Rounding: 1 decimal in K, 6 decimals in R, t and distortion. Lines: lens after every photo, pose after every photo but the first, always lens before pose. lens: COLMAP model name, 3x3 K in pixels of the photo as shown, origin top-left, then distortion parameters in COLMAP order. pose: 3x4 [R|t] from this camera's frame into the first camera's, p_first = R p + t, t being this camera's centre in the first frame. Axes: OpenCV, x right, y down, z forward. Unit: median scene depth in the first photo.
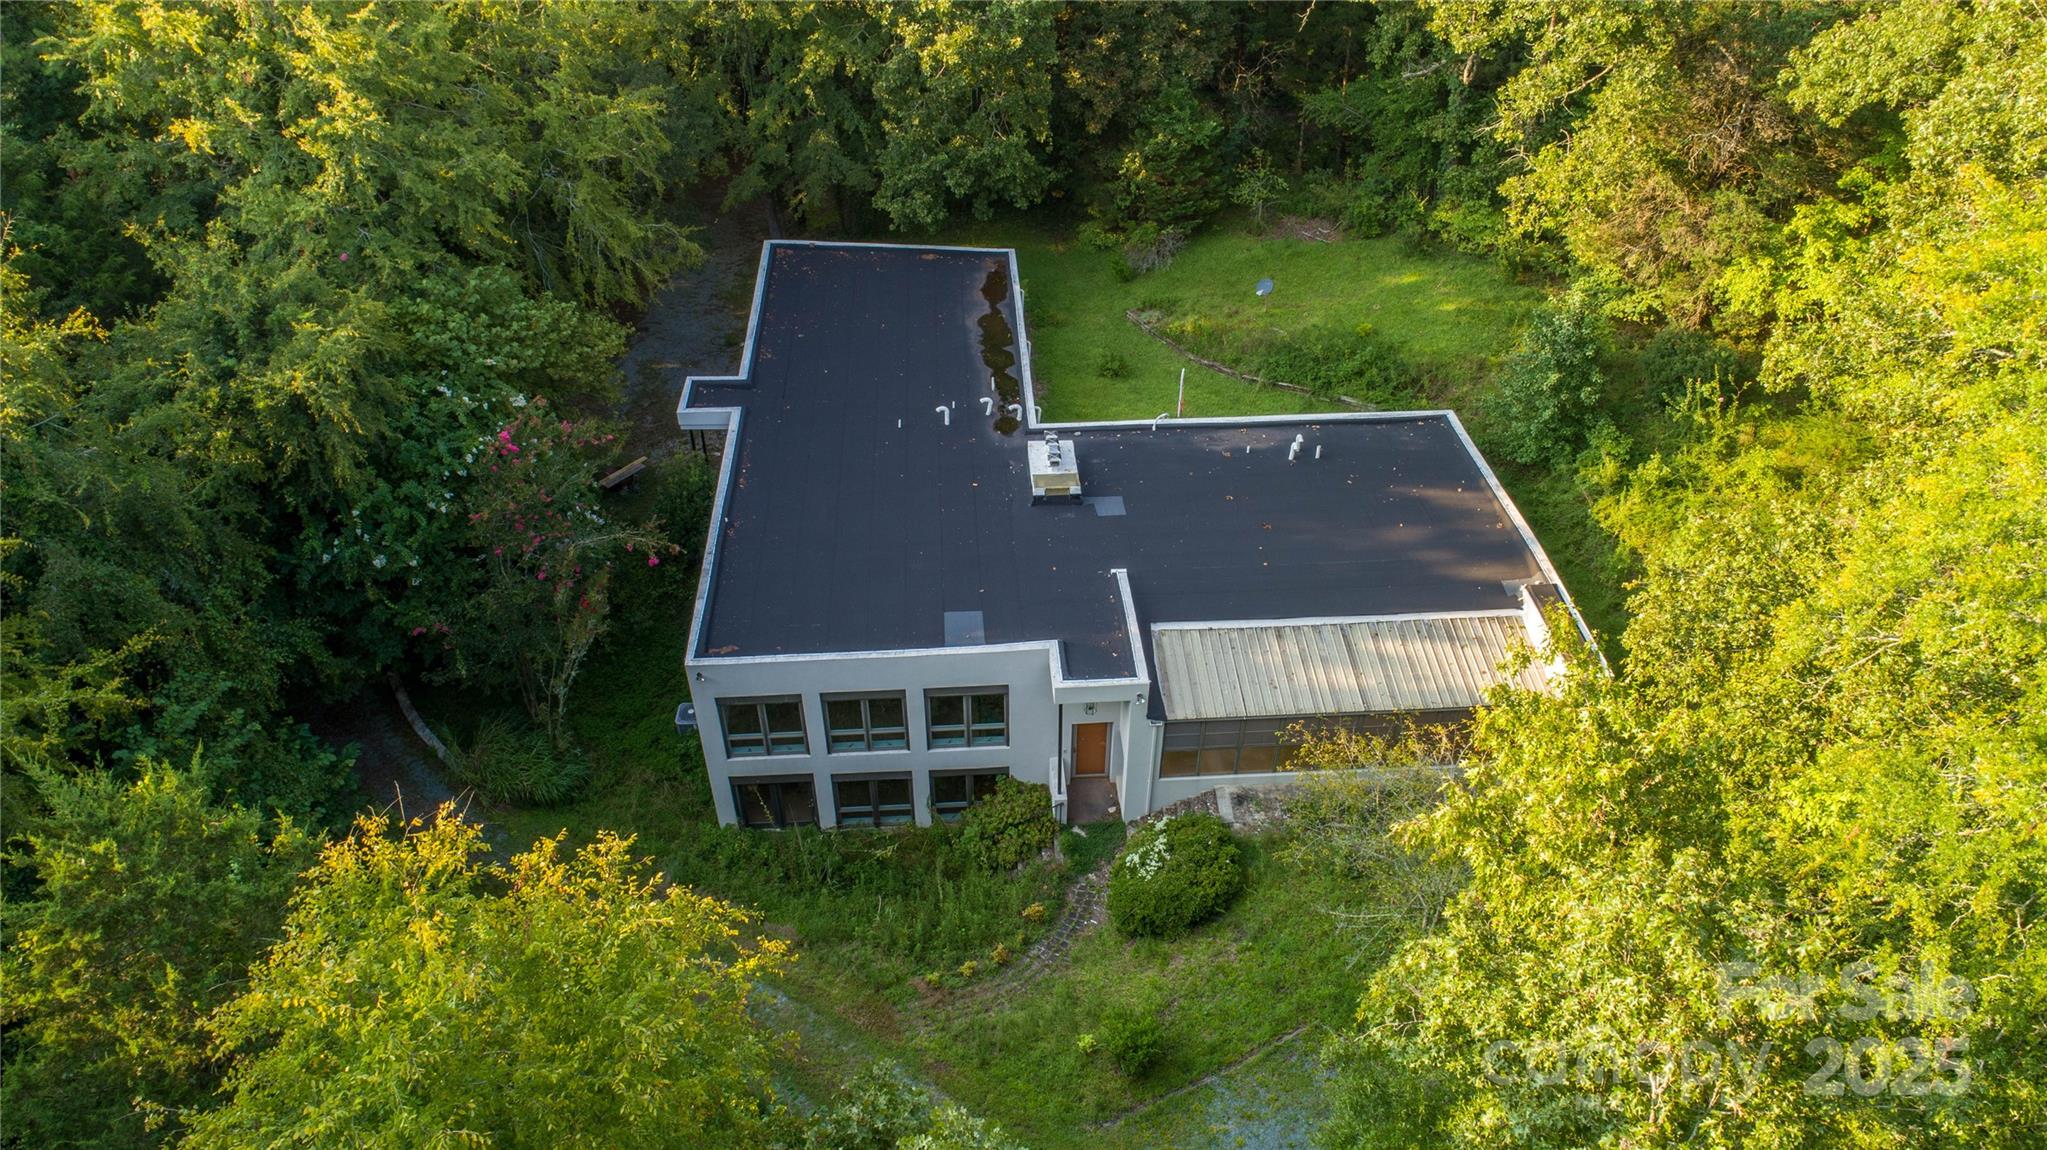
lens RADIAL K [[1377.4, 0, 1024.5], [0, 1377.4, 581.2], [0, 0, 1]] dist [-0.020582, 0.010608]
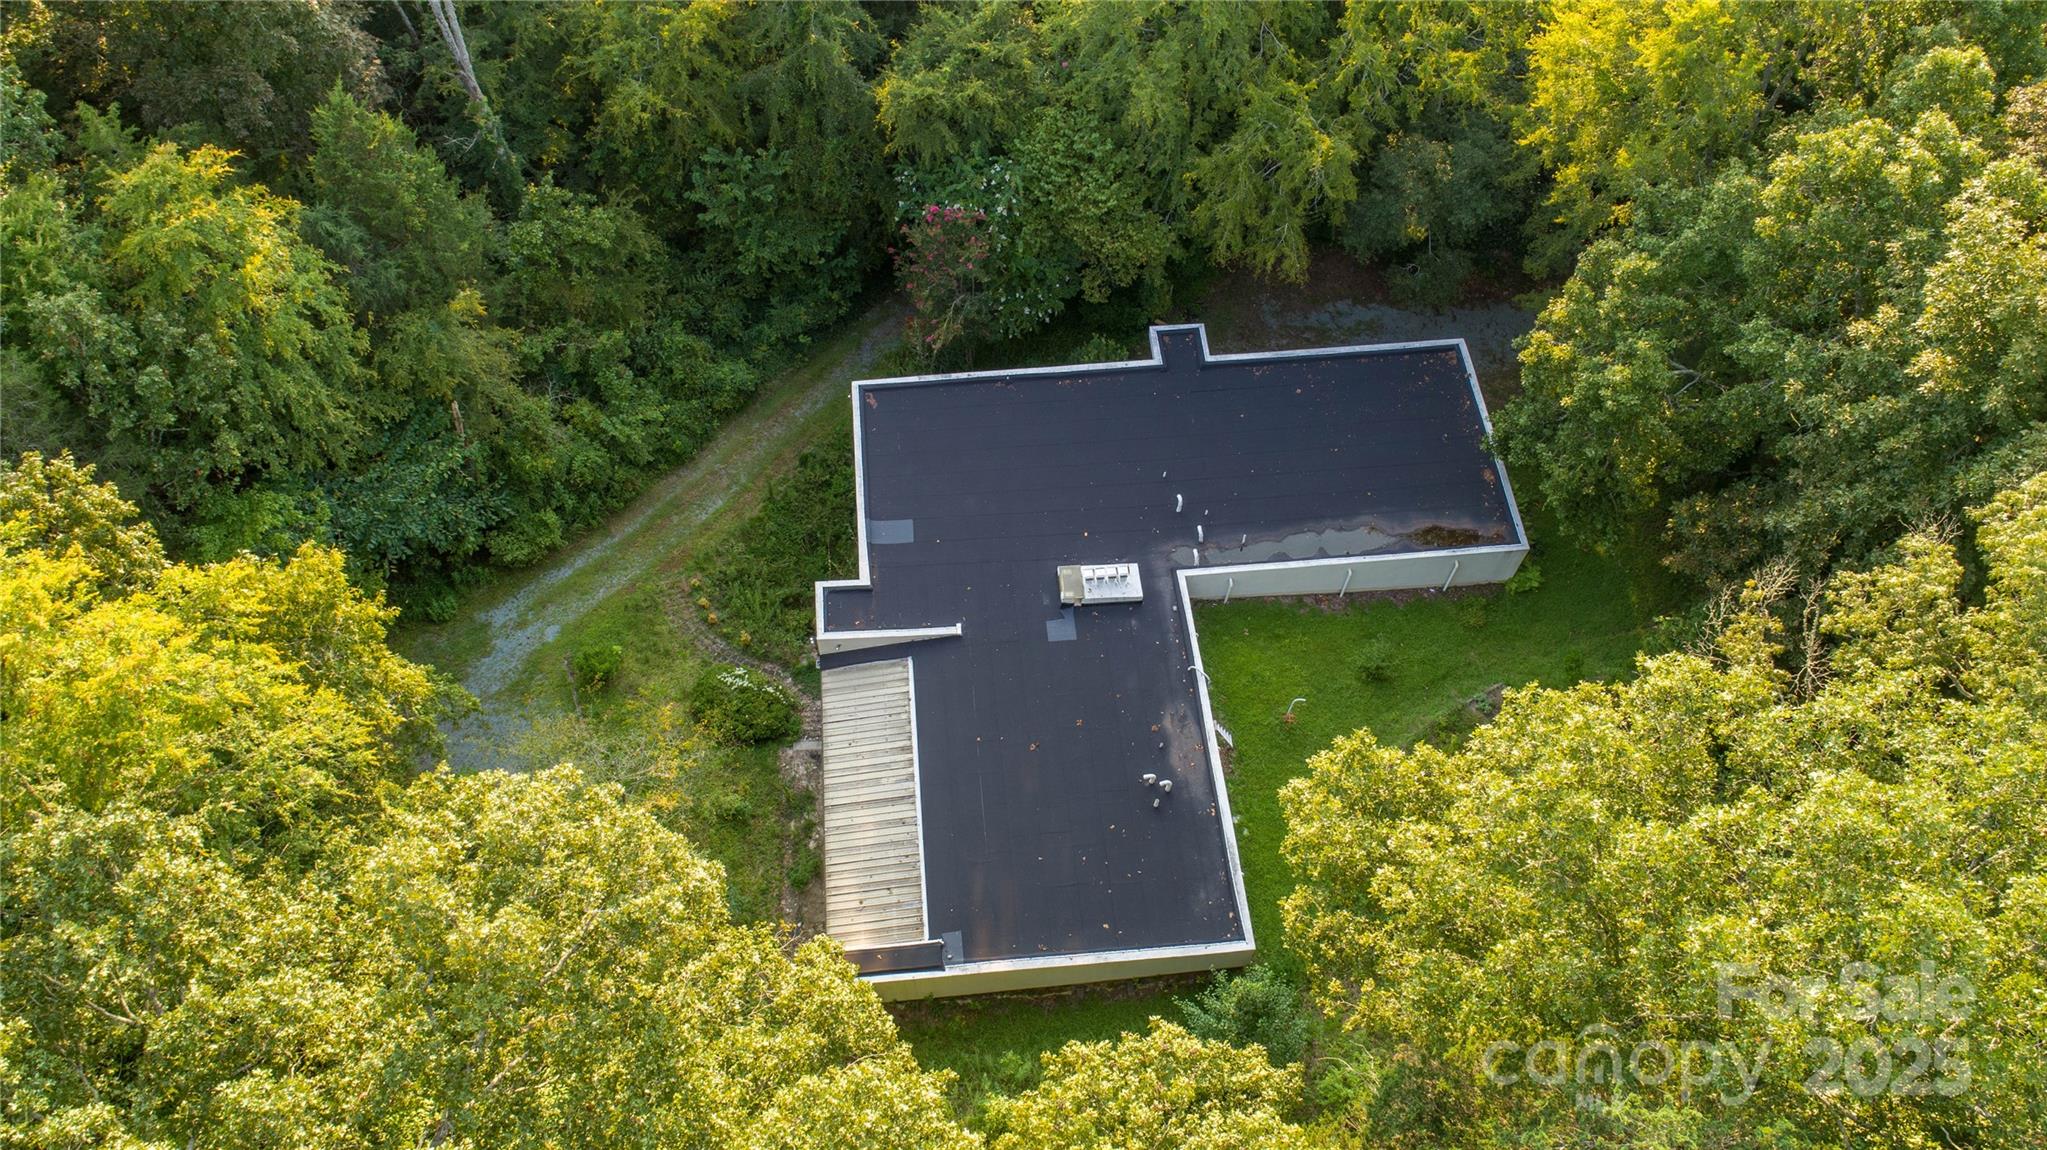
lens RADIAL K [[1377.4, 0, 1021.4], [0, 1377.4, 562.4], [0, 0, 1]] dist [-0.020582, 0.010608]
pose [[0.034883, 0.835852, -0.547845, 0.661944], [-0.635235, 0.441739, 0.633517, -0.810060], [0.771531, 0.325911, 0.546372, 0.314434]]
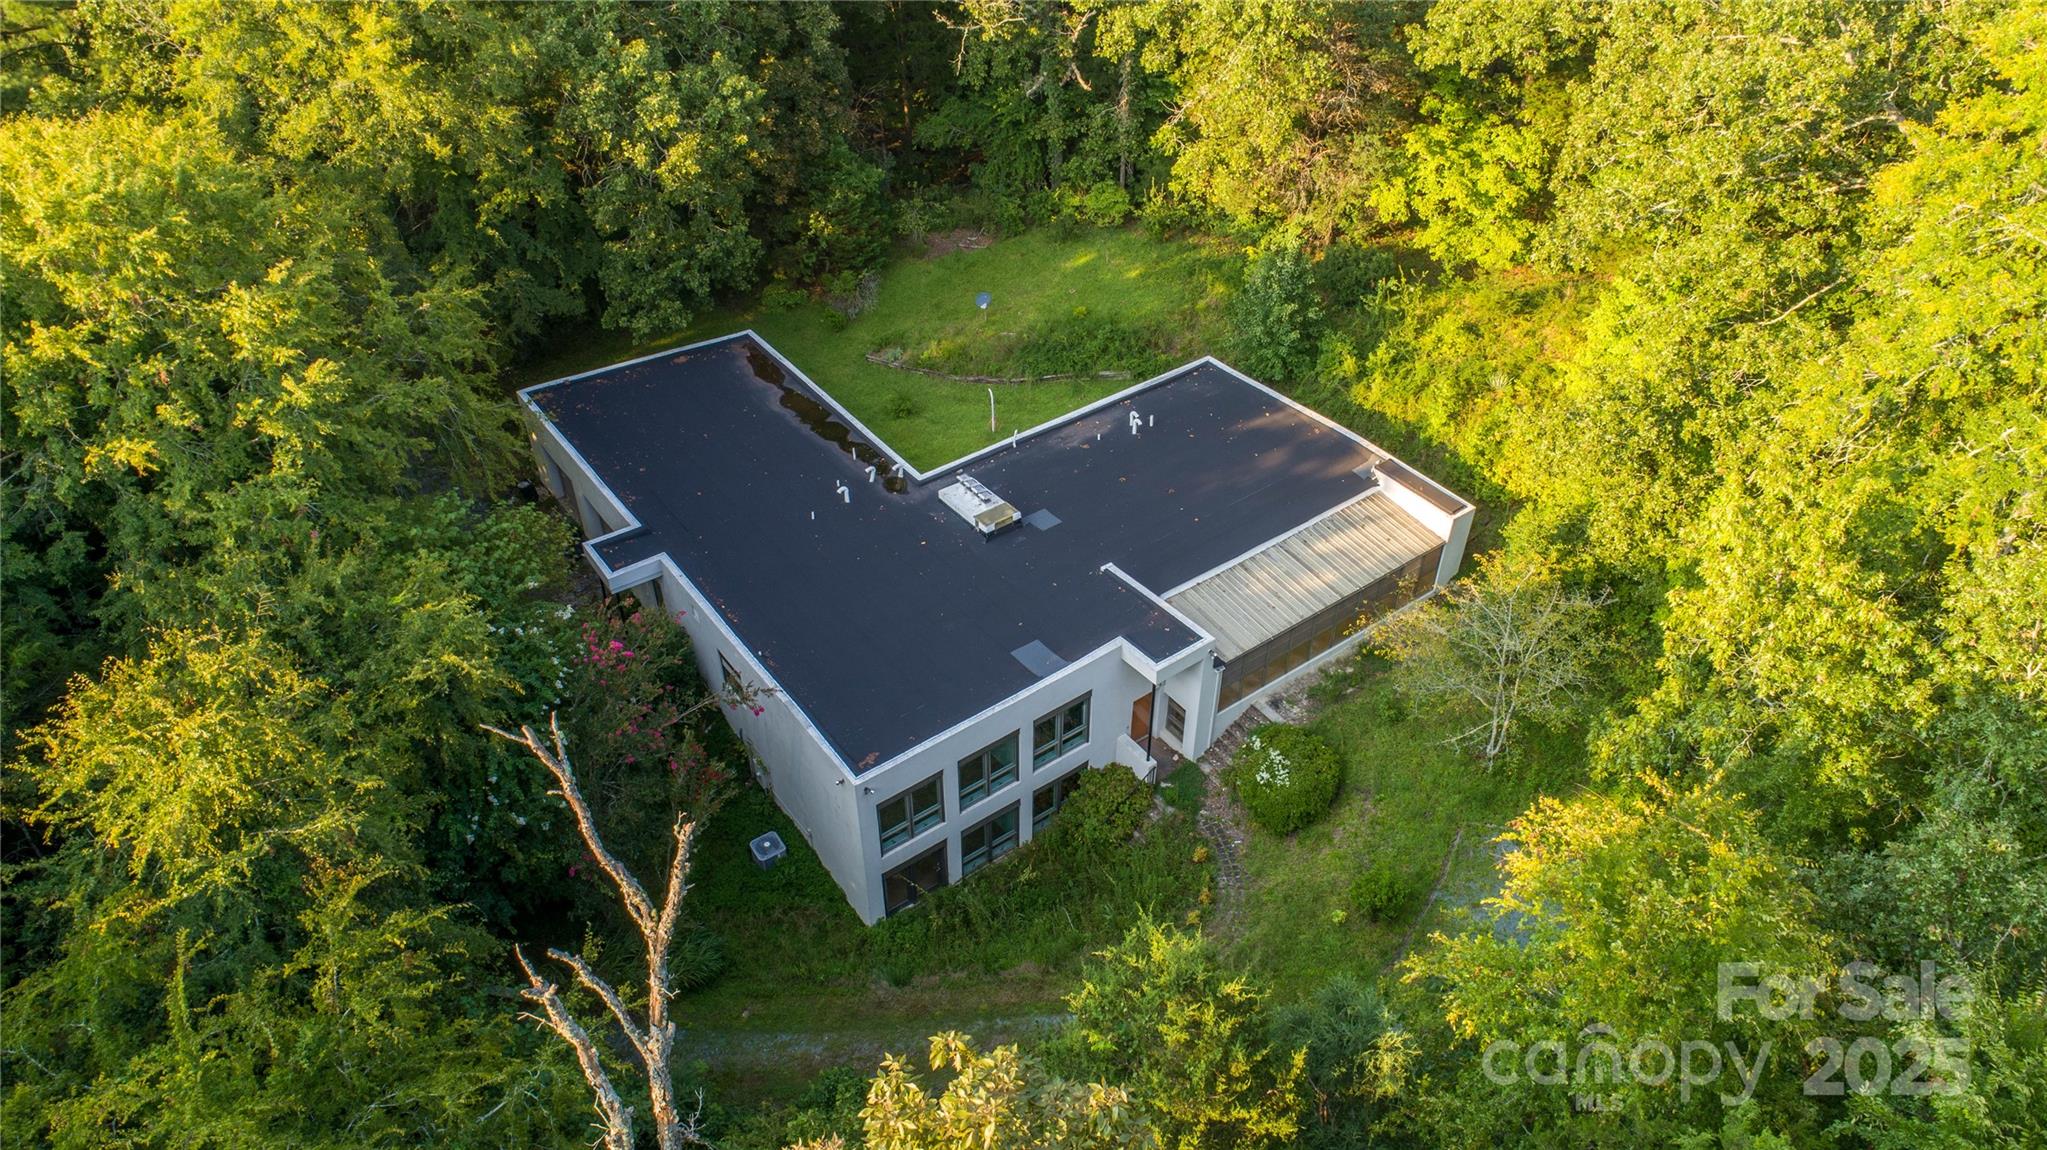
lens RADIAL K [[1377.4, 0, 1023.9], [0, 1377.4, 580.7], [0, 0, 1]] dist [-0.020582, 0.010608]
pose [[0.838383, -0.349283, 0.418467, -0.447439], [0.343896, 0.934580, 0.091086, -0.117385], [-0.422906, 0.067544, 0.903653, -0.016372]]
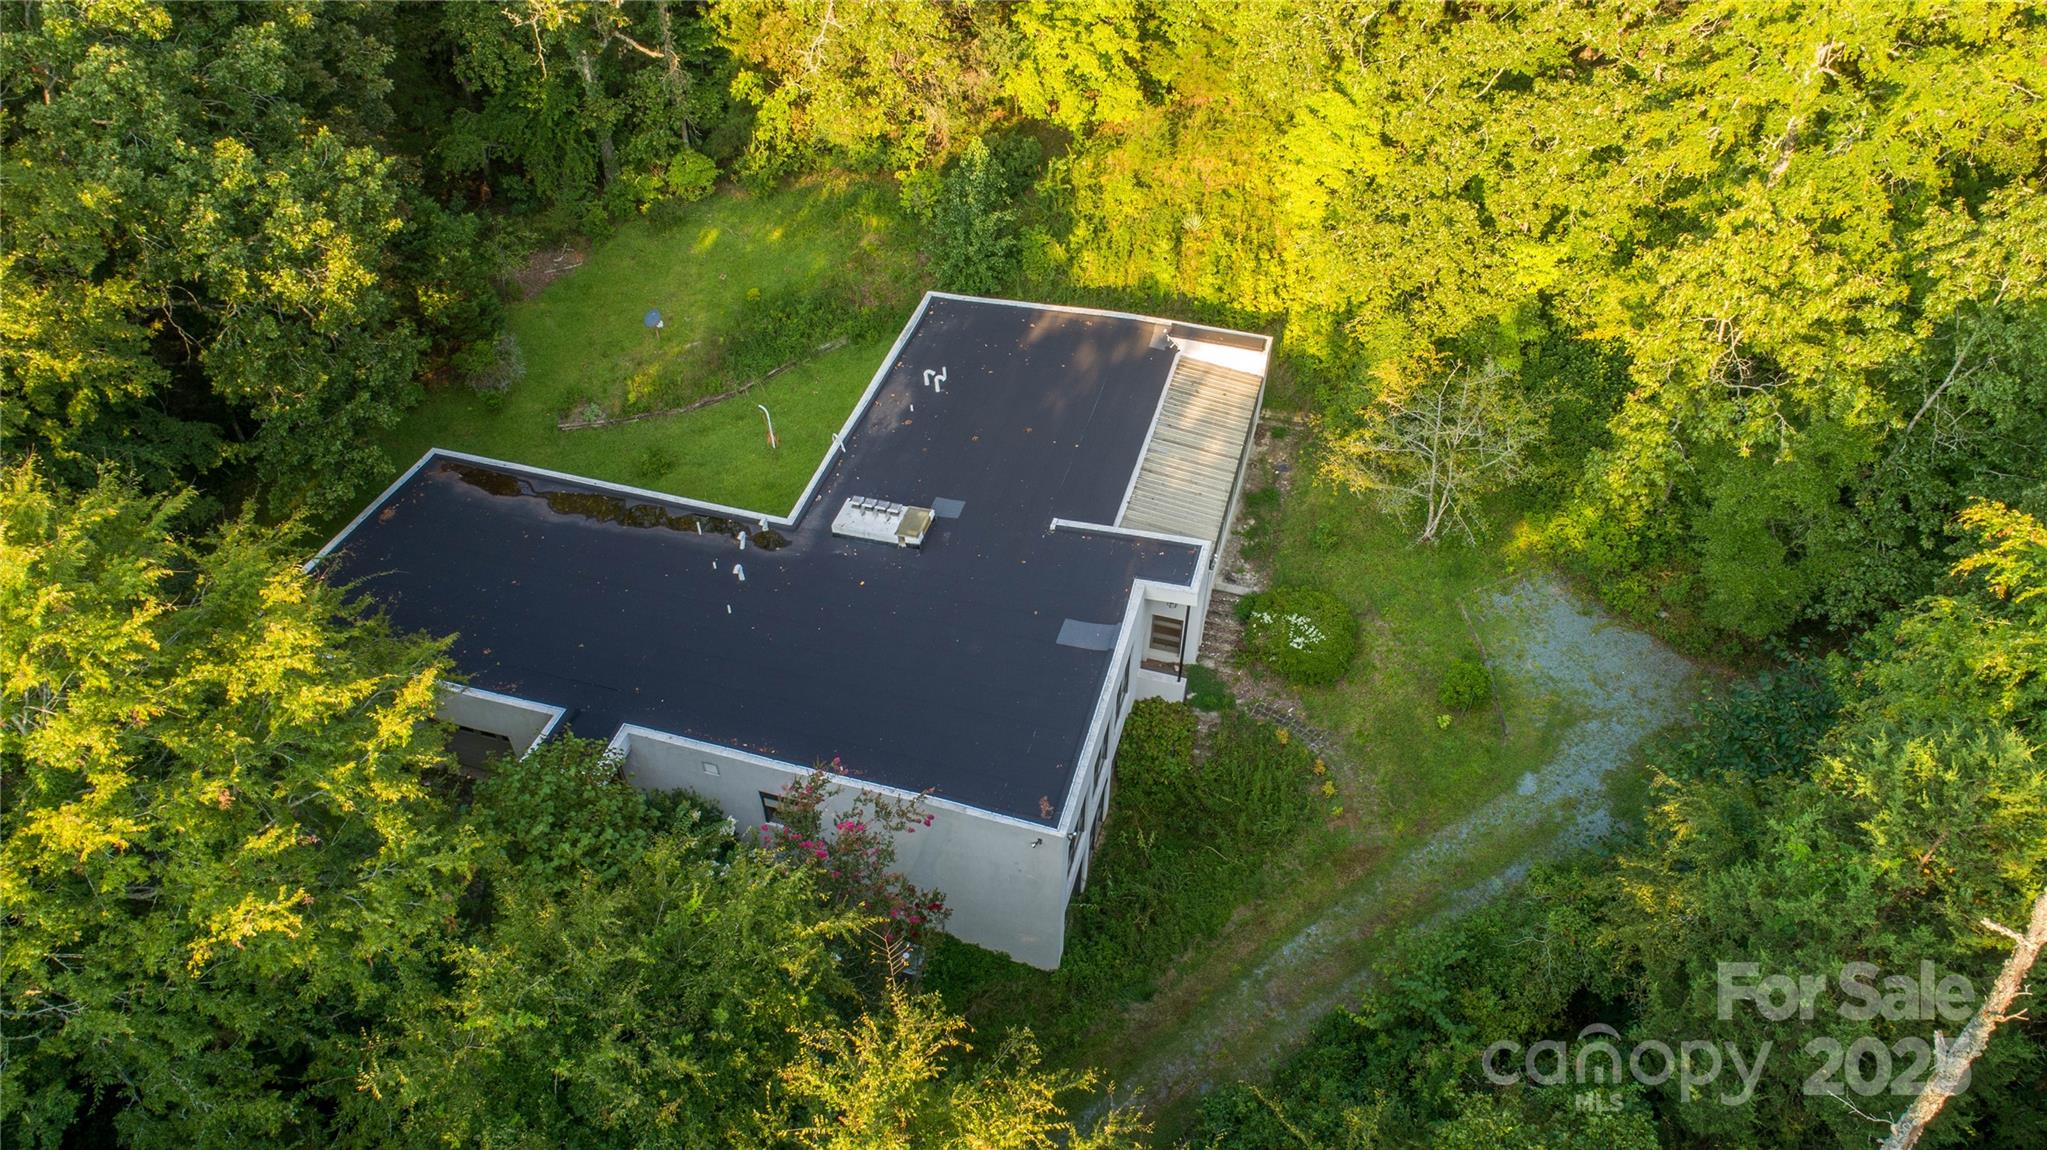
lens RADIAL K [[1377.4, 0, 1030.1], [0, 1377.4, 571.0], [0, 0, 1]] dist [-0.020582, 0.010608]
pose [[0.333957, -0.651328, 0.681355, -0.679299], [0.591444, 0.707643, 0.386570, -0.396468], [-0.733940, 0.273885, 0.621546, 0.305549]]
